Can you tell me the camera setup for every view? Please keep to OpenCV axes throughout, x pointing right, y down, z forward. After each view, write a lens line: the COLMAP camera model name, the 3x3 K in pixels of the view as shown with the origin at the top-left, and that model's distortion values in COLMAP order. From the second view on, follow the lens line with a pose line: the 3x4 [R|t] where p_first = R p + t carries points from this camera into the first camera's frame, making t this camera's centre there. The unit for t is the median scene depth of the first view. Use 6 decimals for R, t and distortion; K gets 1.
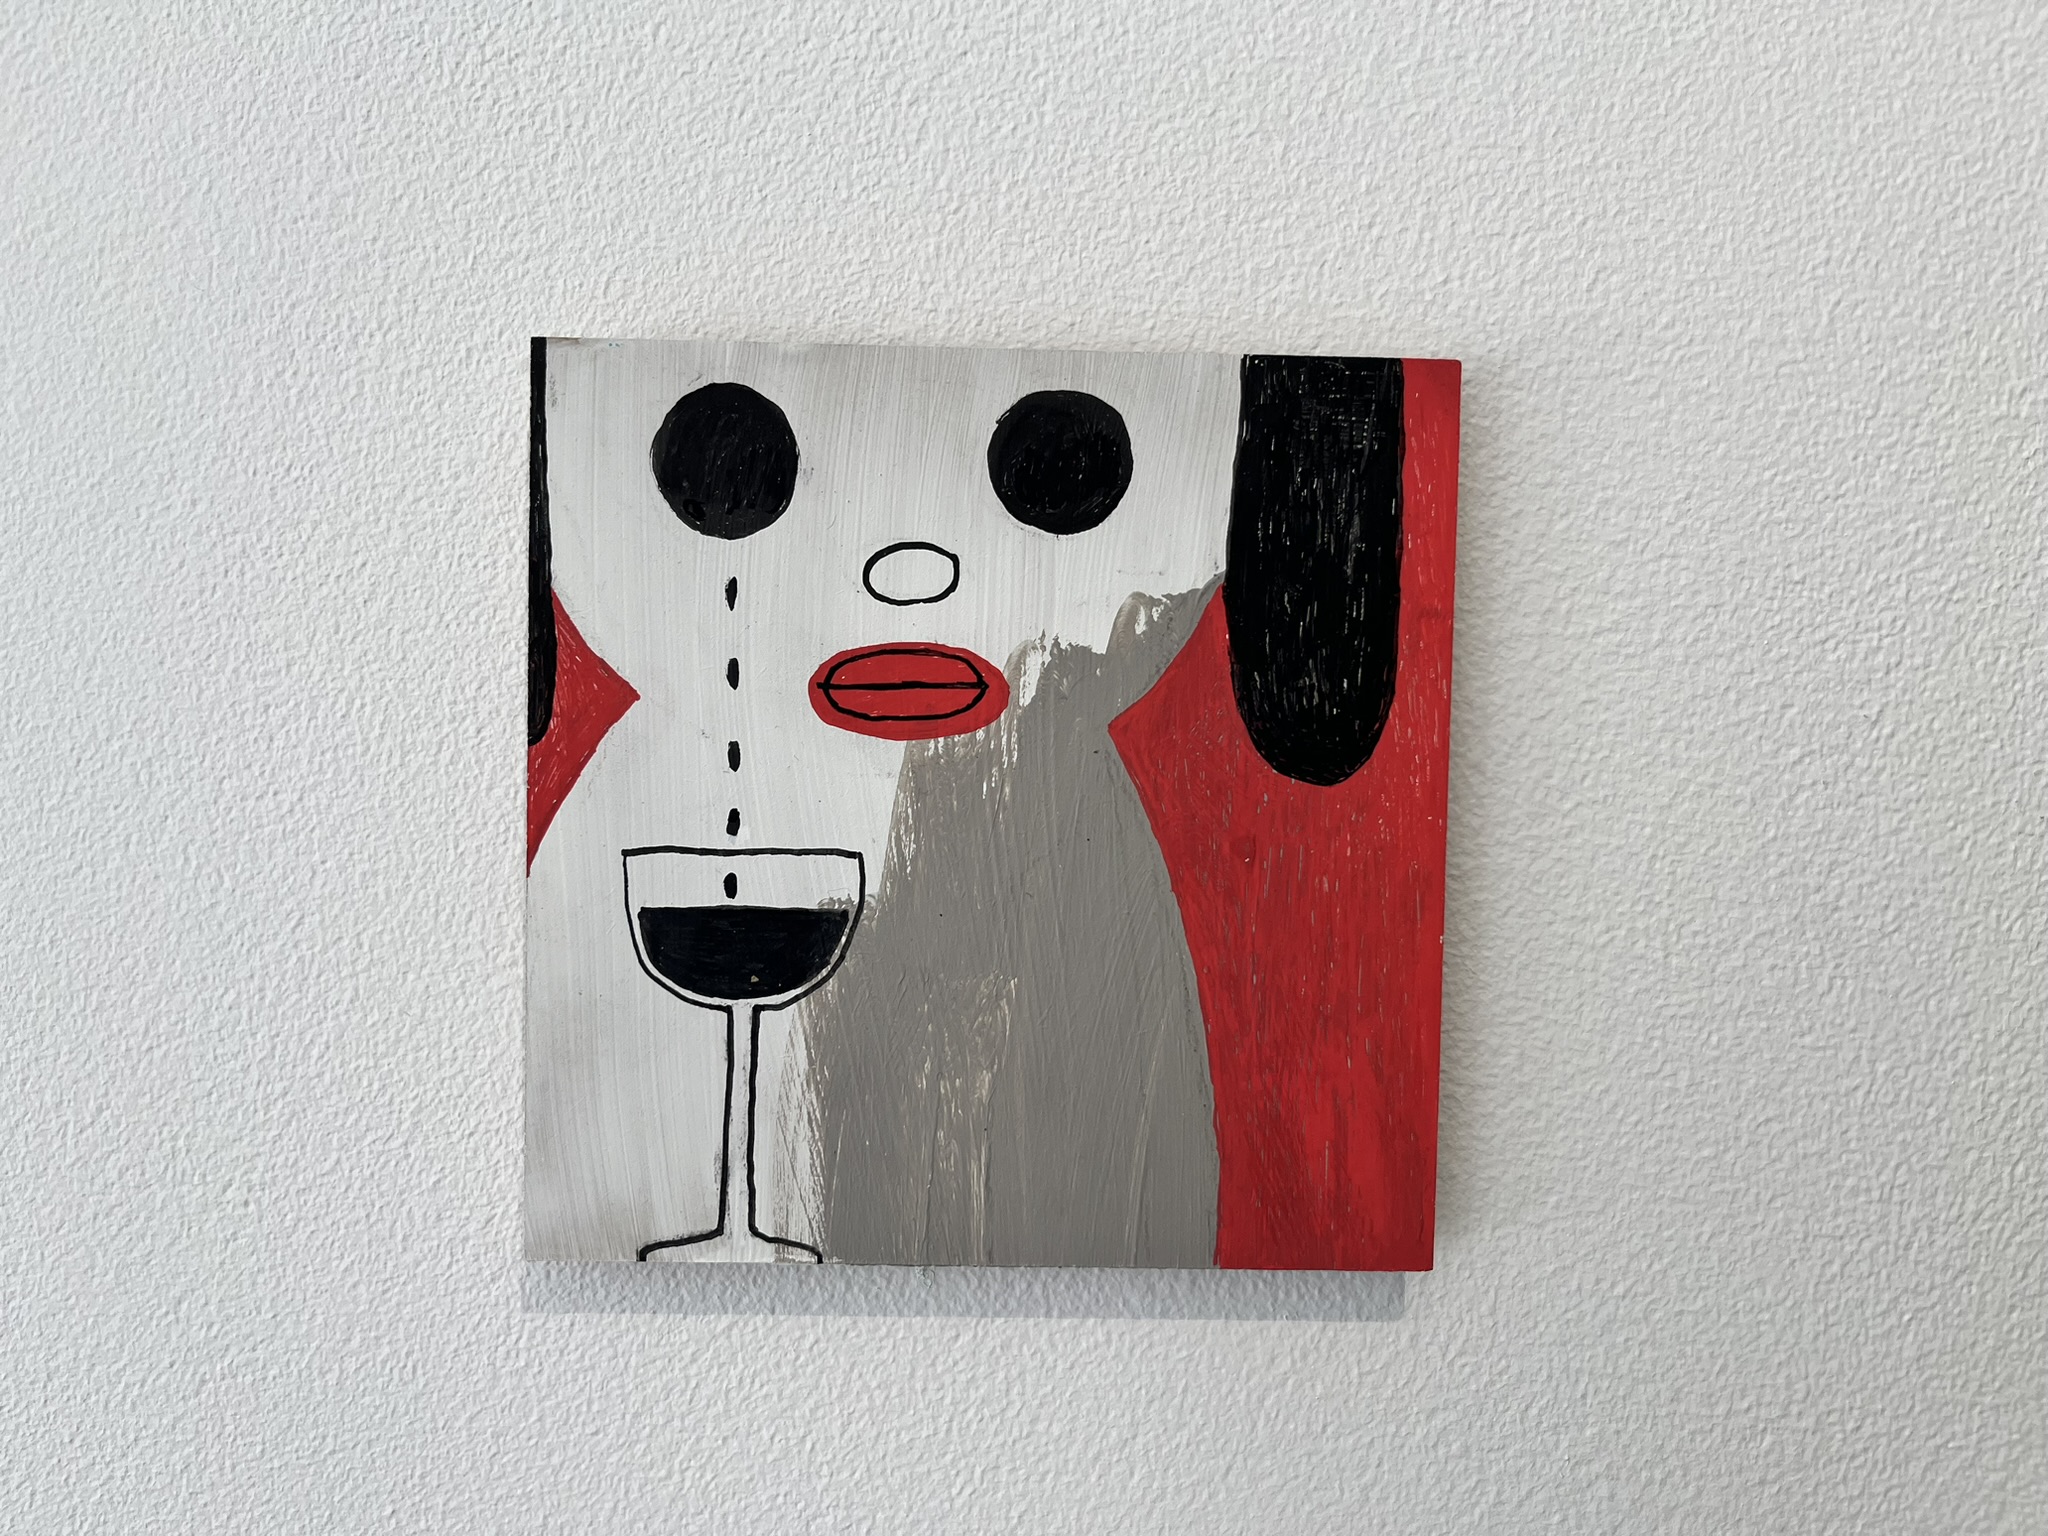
lens RADIAL K [[1551.6, 0, 1035.7], [0, 1551.6, 772.4], [0, 0, 1]] dist [0.024218, -0.024602]
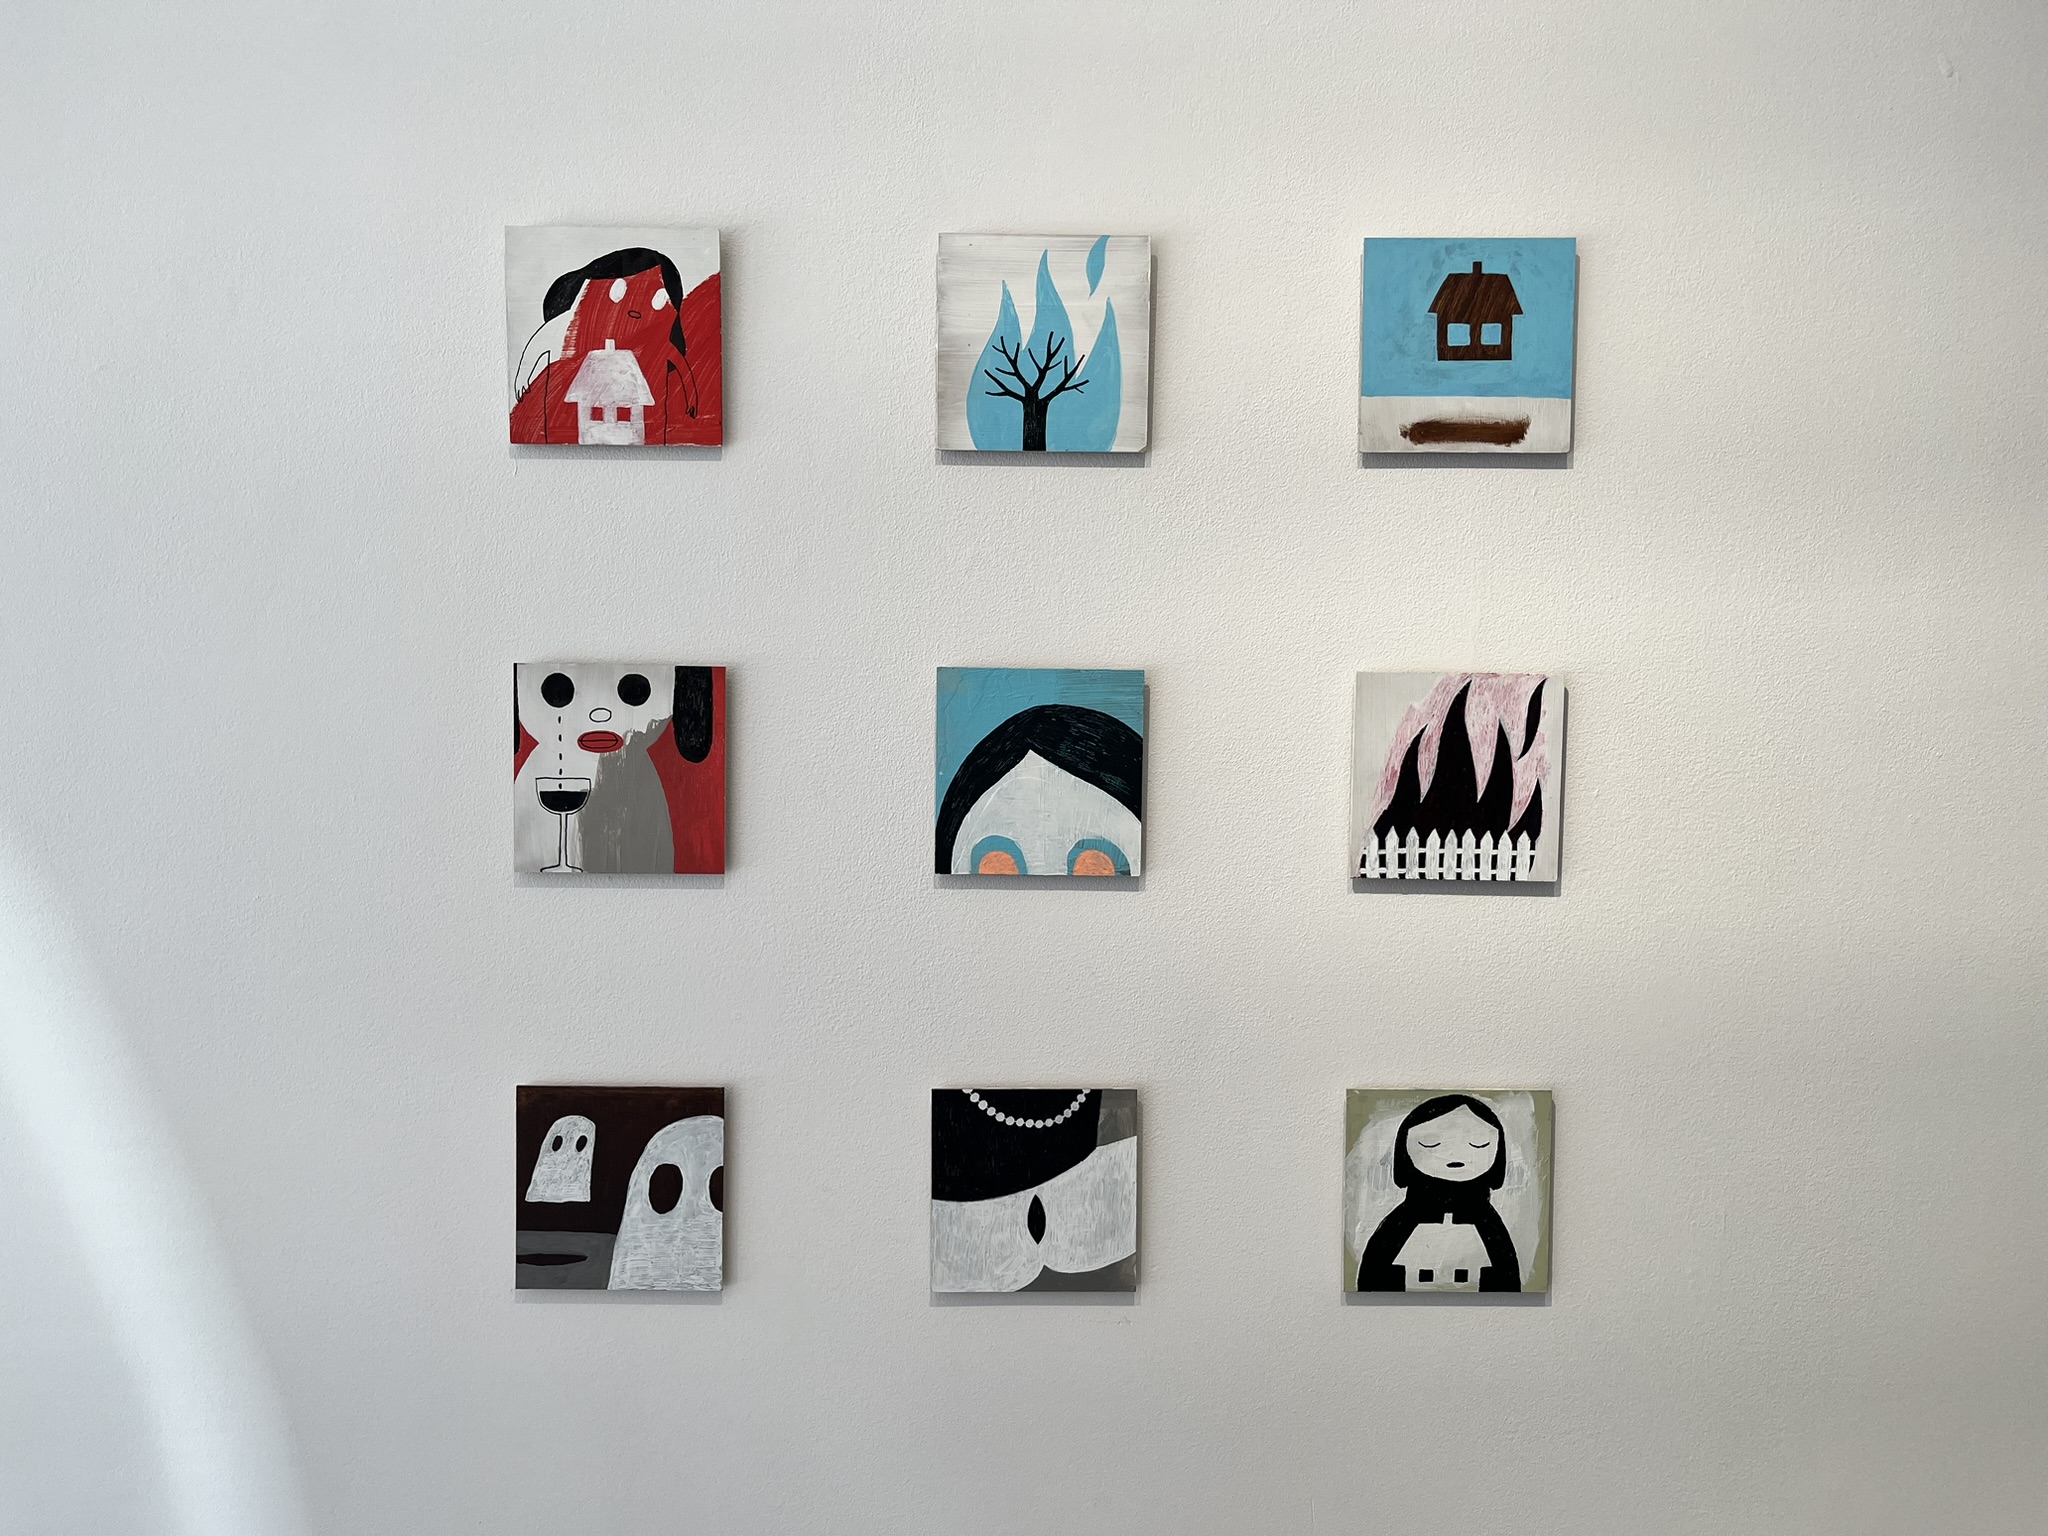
lens RADIAL K [[1551.6, 0, 1018.9], [0, 1551.6, 765.1], [0, 0, 1]] dist [0.024218, -0.024602]
pose [[0.999990, -0.003255, 0.003082, 1.088336], [0.003157, 0.999509, 0.031172, -0.119625], [-0.003182, -0.031162, 0.999509, -3.401492]]
